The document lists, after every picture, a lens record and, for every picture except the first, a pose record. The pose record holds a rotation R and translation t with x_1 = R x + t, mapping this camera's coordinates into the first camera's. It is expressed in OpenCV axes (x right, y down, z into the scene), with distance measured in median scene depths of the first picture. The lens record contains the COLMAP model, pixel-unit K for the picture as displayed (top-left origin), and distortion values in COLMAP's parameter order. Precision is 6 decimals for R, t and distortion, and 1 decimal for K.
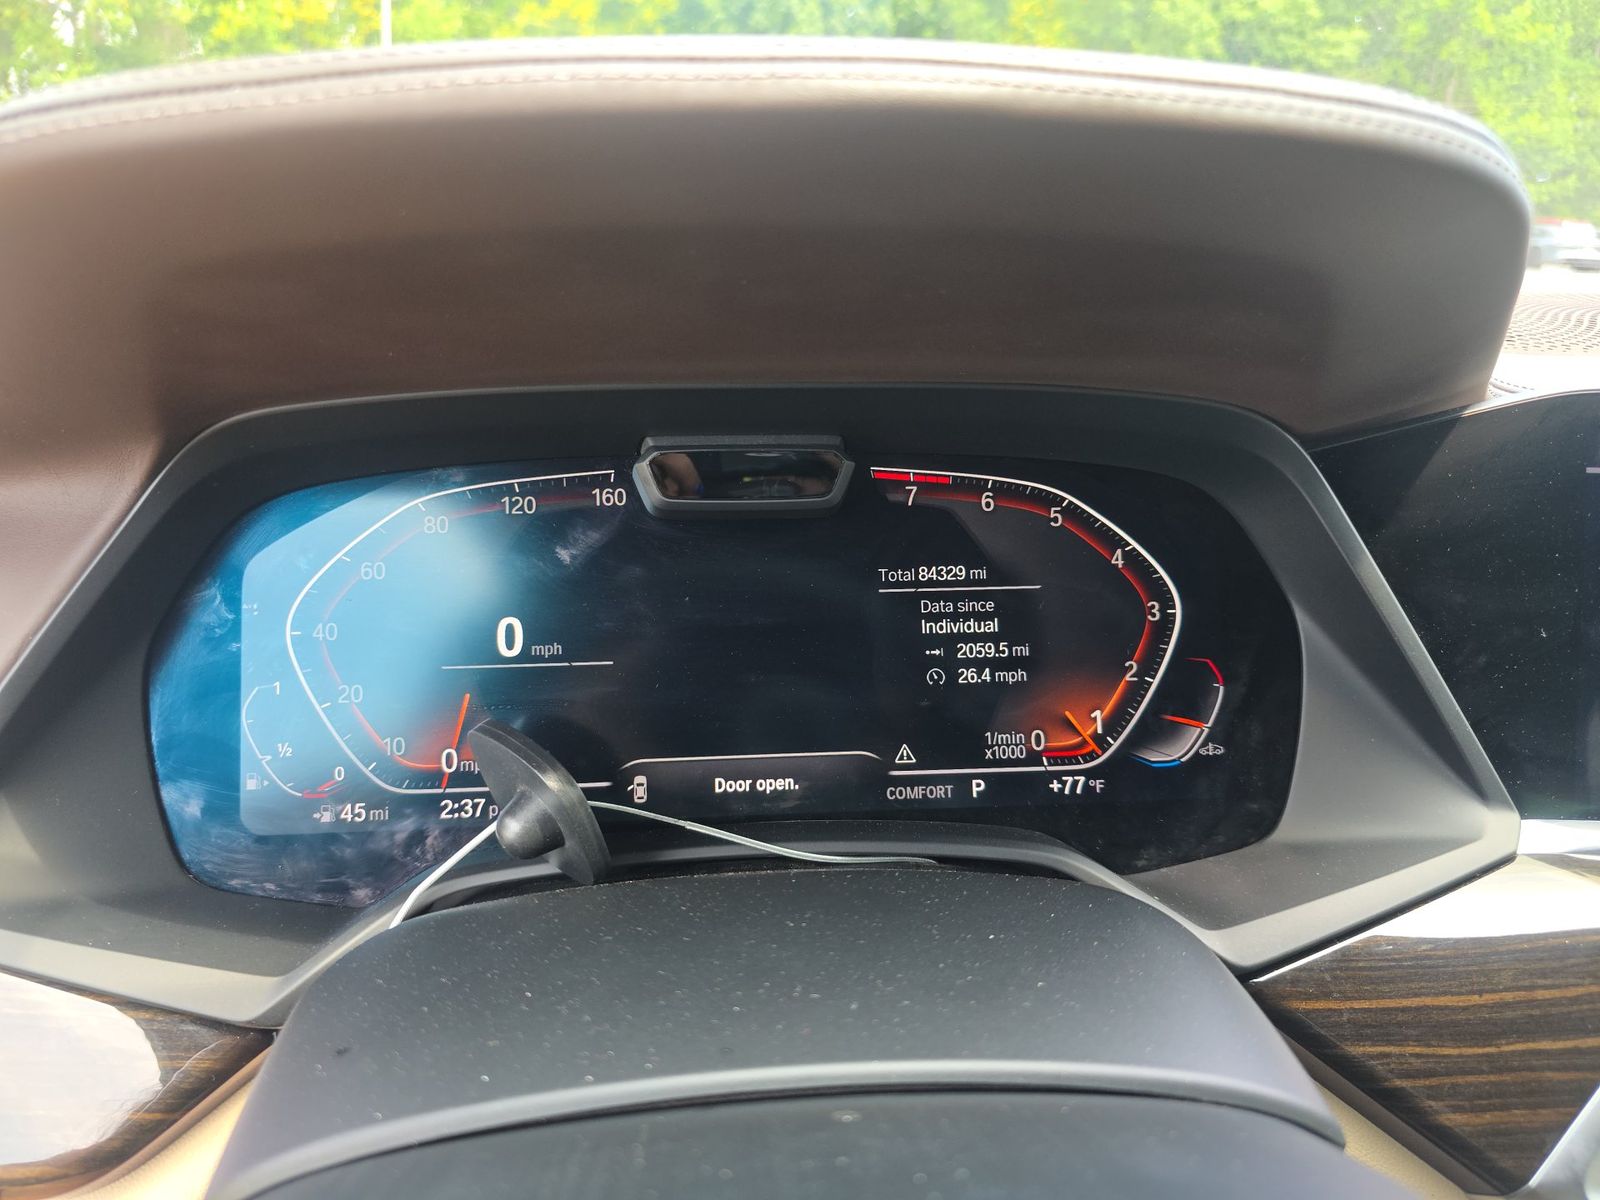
lens RADIAL K [[1074.9, 0, 787.9], [0, 1074.9, 600.8], [0, 0, 1]] dist [0.060520, -0.079288]
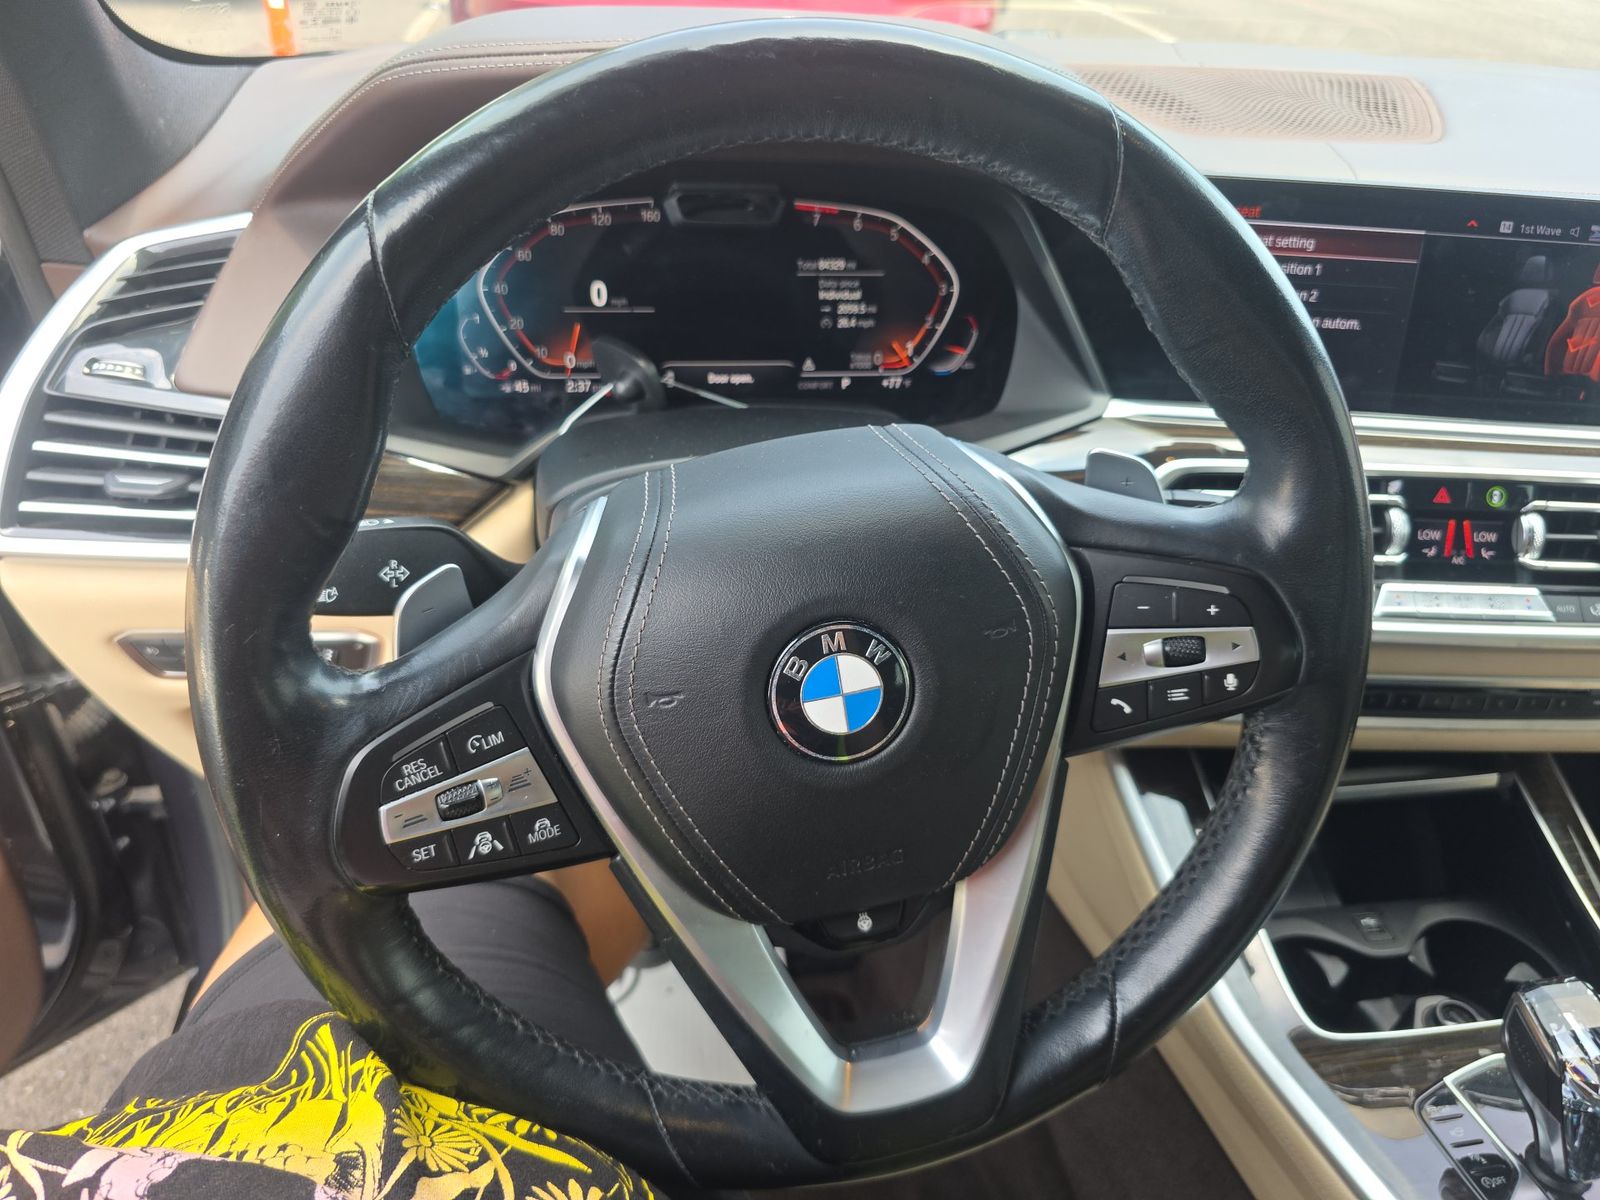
lens RADIAL K [[1074.9, 0, 787.9], [0, 1074.9, 600.8], [0, 0, 1]] dist [0.060520, -0.079288]
pose [[0.996671, 0.001418, 0.081519, -0.082909], [-0.024418, 0.959143, 0.281867, 0.006829], [-0.077789, -0.282919, 0.955984, -0.944385]]
